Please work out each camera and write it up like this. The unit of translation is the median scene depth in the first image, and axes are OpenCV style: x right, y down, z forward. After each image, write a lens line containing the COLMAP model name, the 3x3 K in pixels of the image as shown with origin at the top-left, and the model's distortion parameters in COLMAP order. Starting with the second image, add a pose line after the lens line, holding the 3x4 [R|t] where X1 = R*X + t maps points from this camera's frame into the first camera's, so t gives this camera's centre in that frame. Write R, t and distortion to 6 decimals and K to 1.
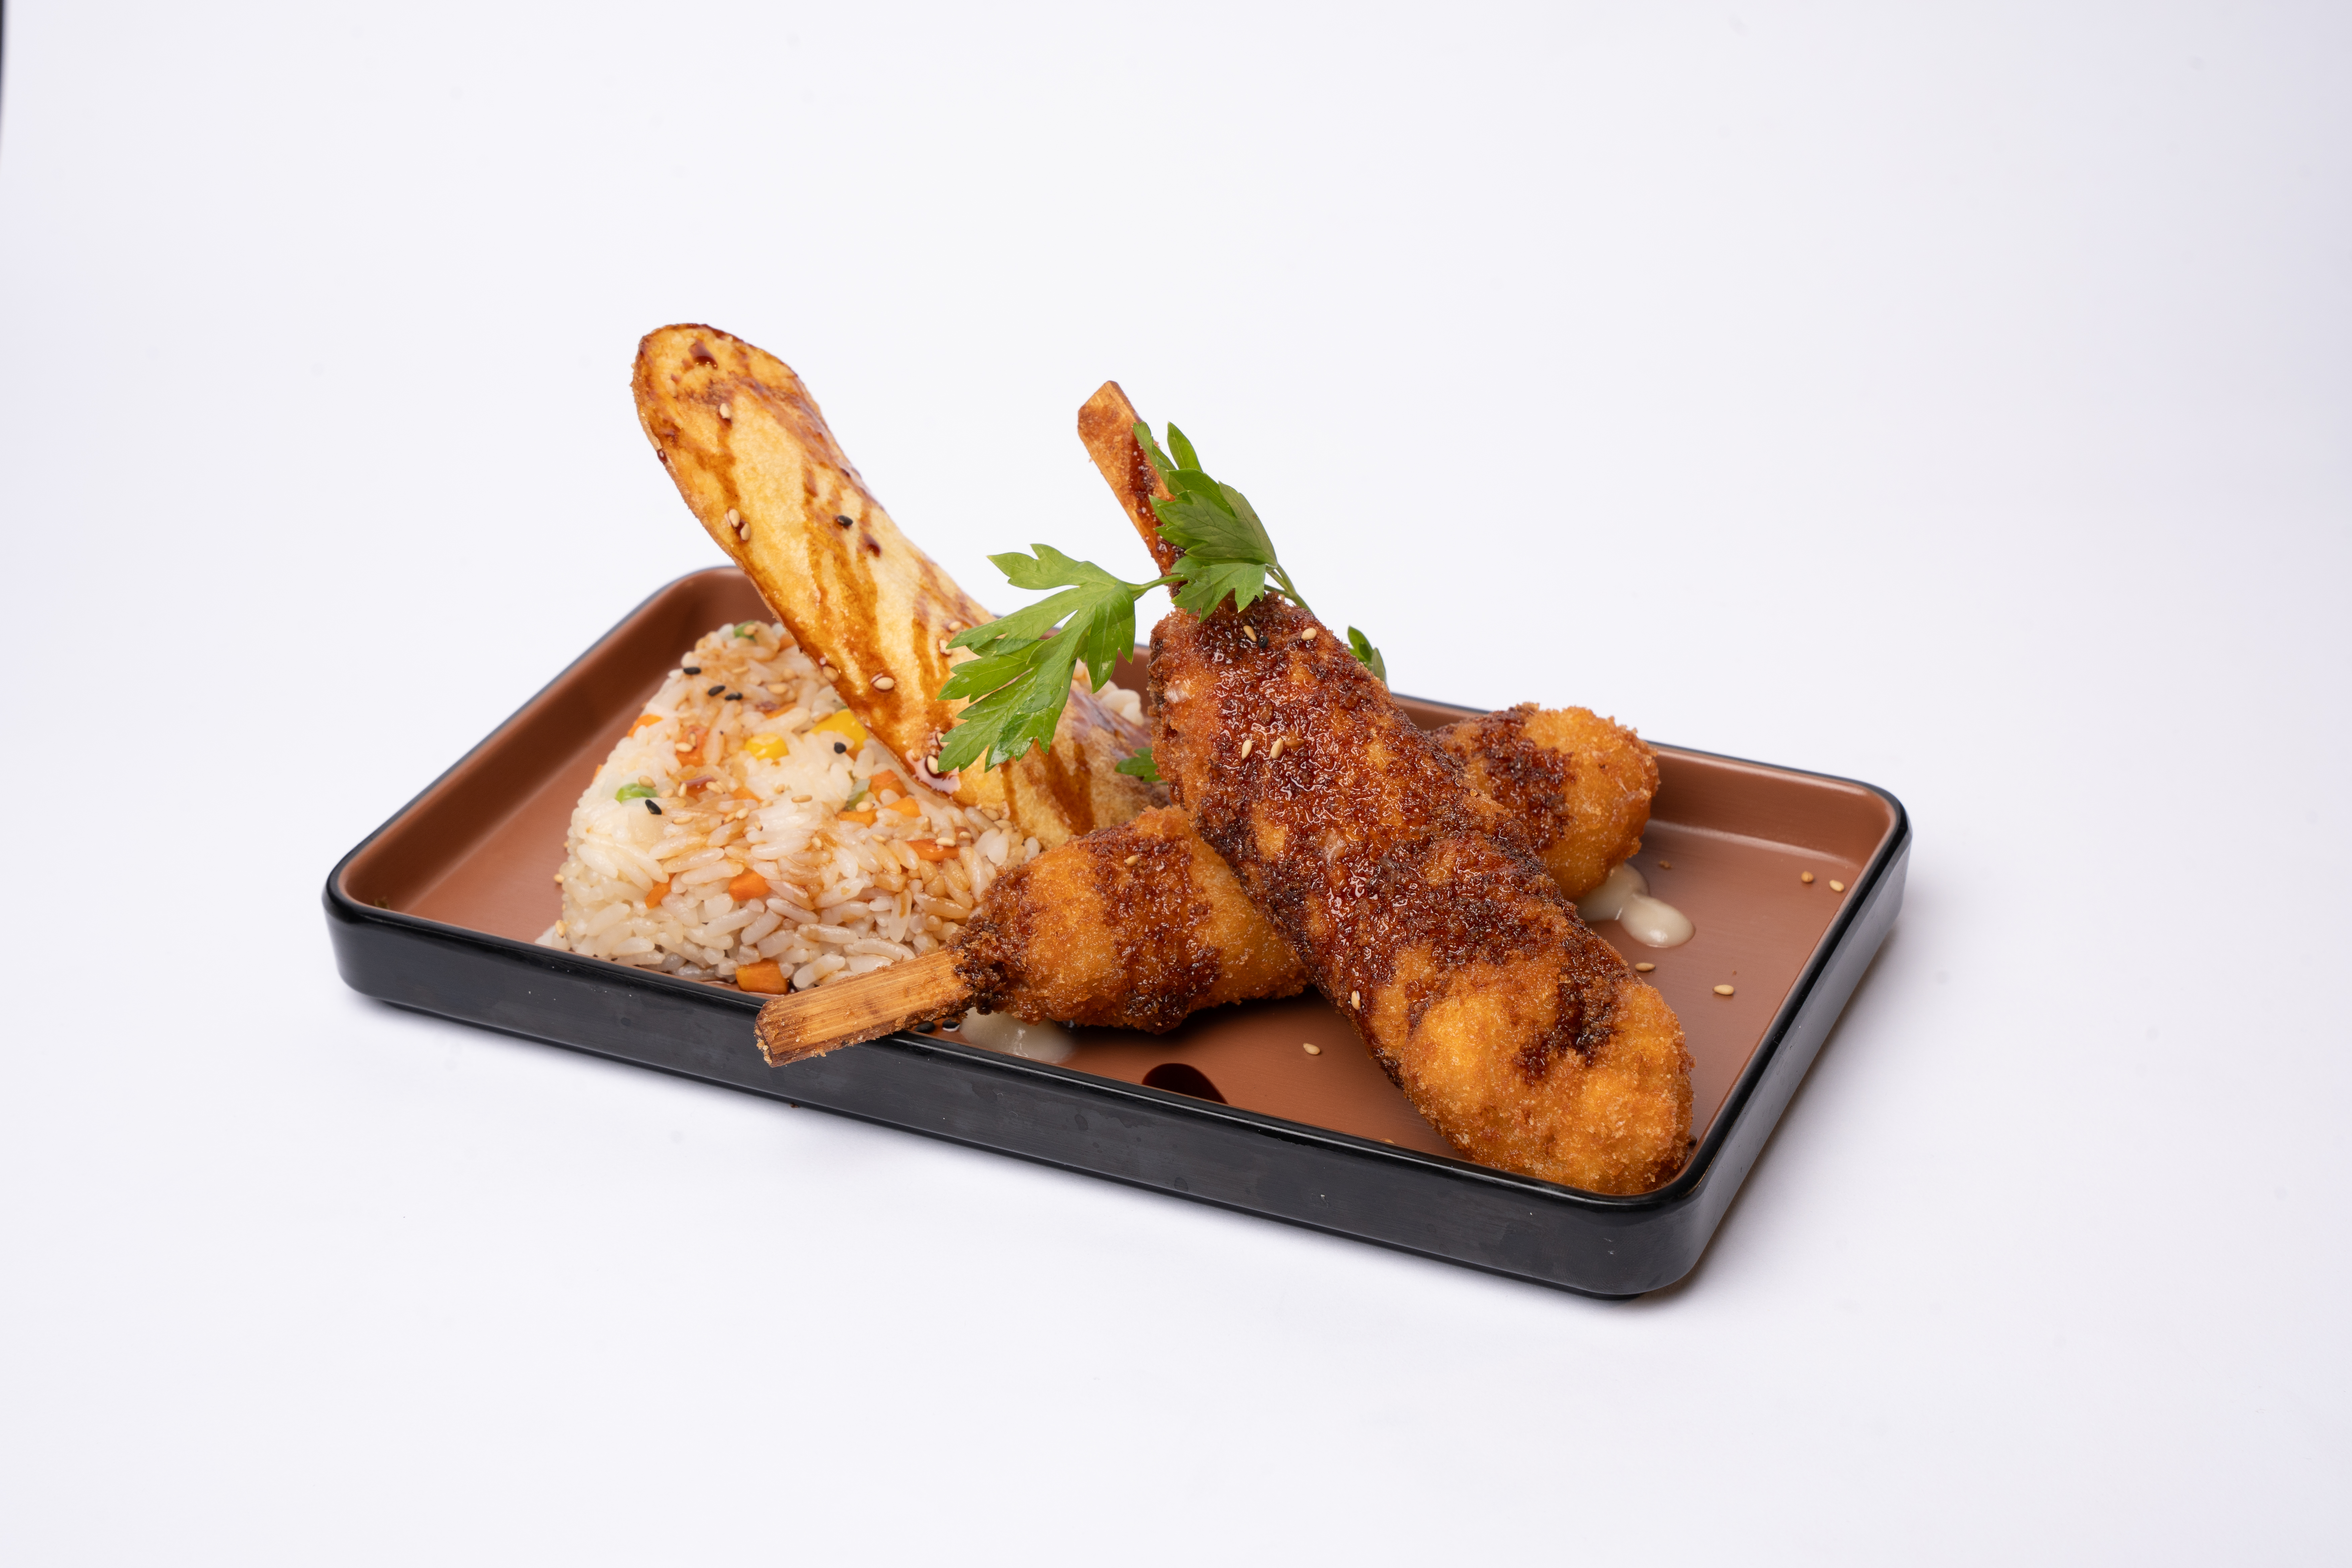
lens RADIAL K [[4705.1, 0, 1175.5], [0, 4705.1, 788.1], [0, 0, 1]] dist [-0.011984, 0.000000]
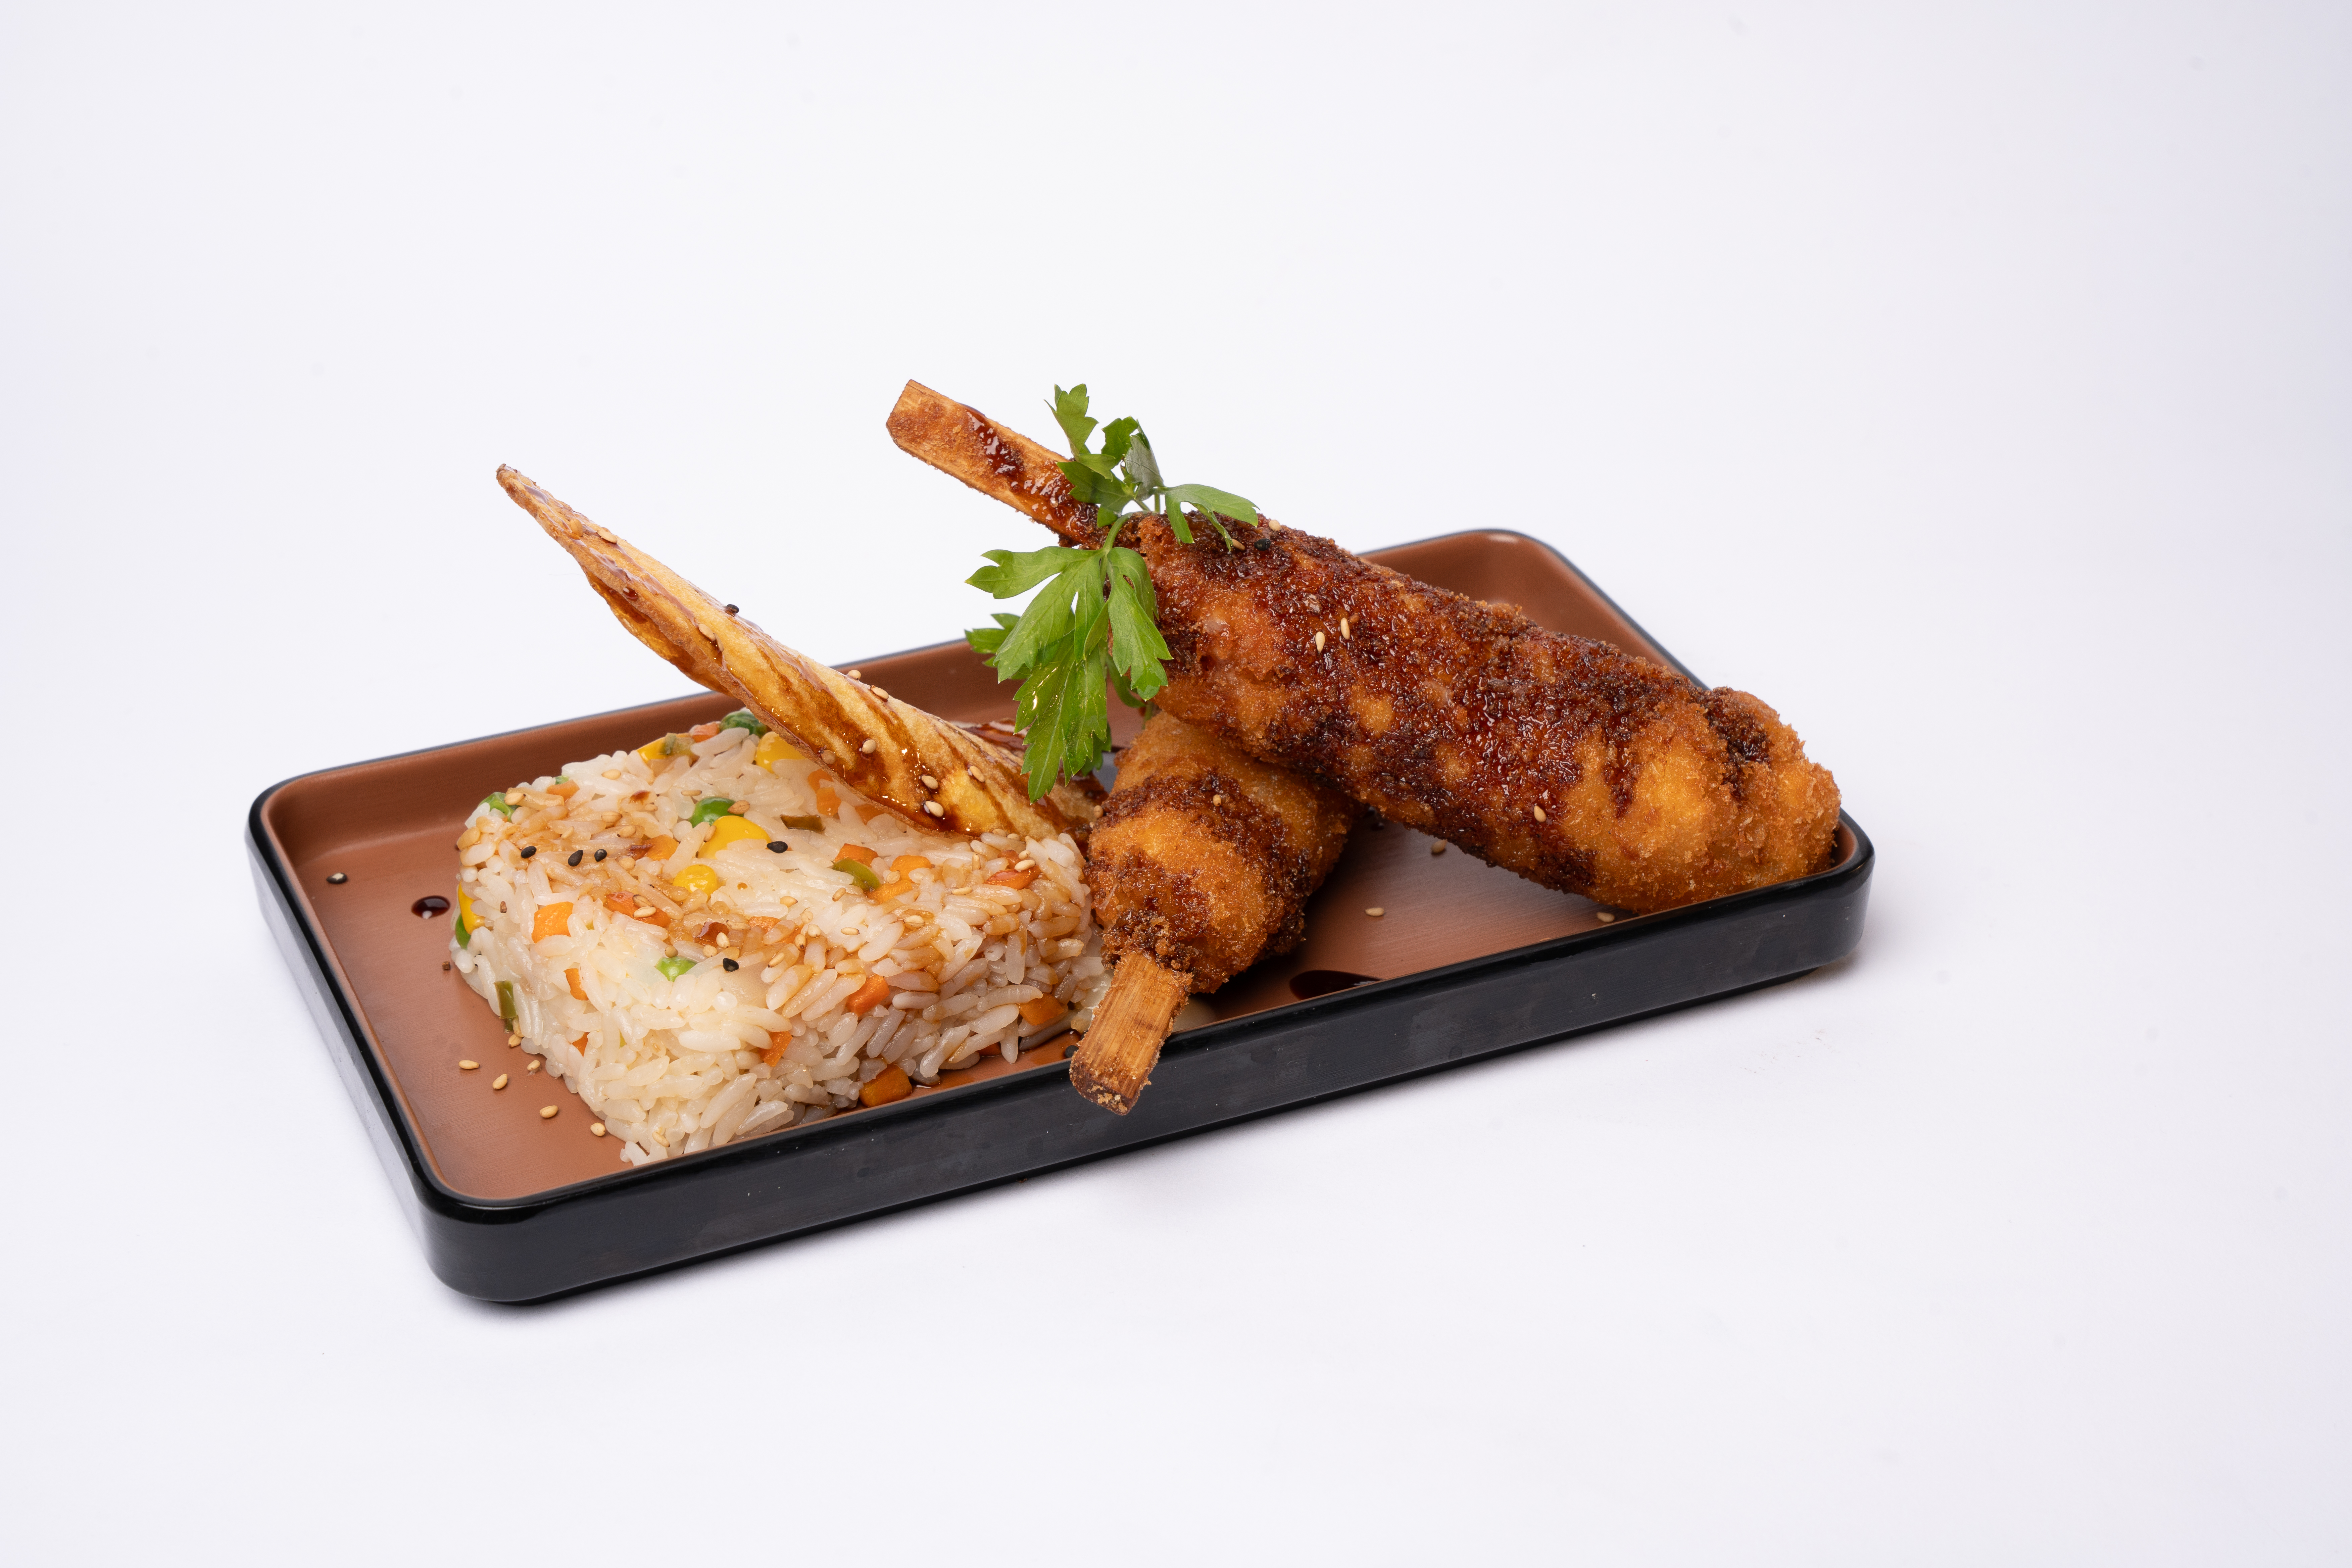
lens RADIAL K [[4705.1, 0, 1175.2], [0, 4705.1, 779.9], [0, 0, 1]] dist [-0.011984, 0.000000]
pose [[0.619384, -0.341928, 0.706717, -0.694950], [0.354376, 0.925018, 0.136964, -0.124065], [-0.700558, 0.165610, 0.694112, 0.306649]]
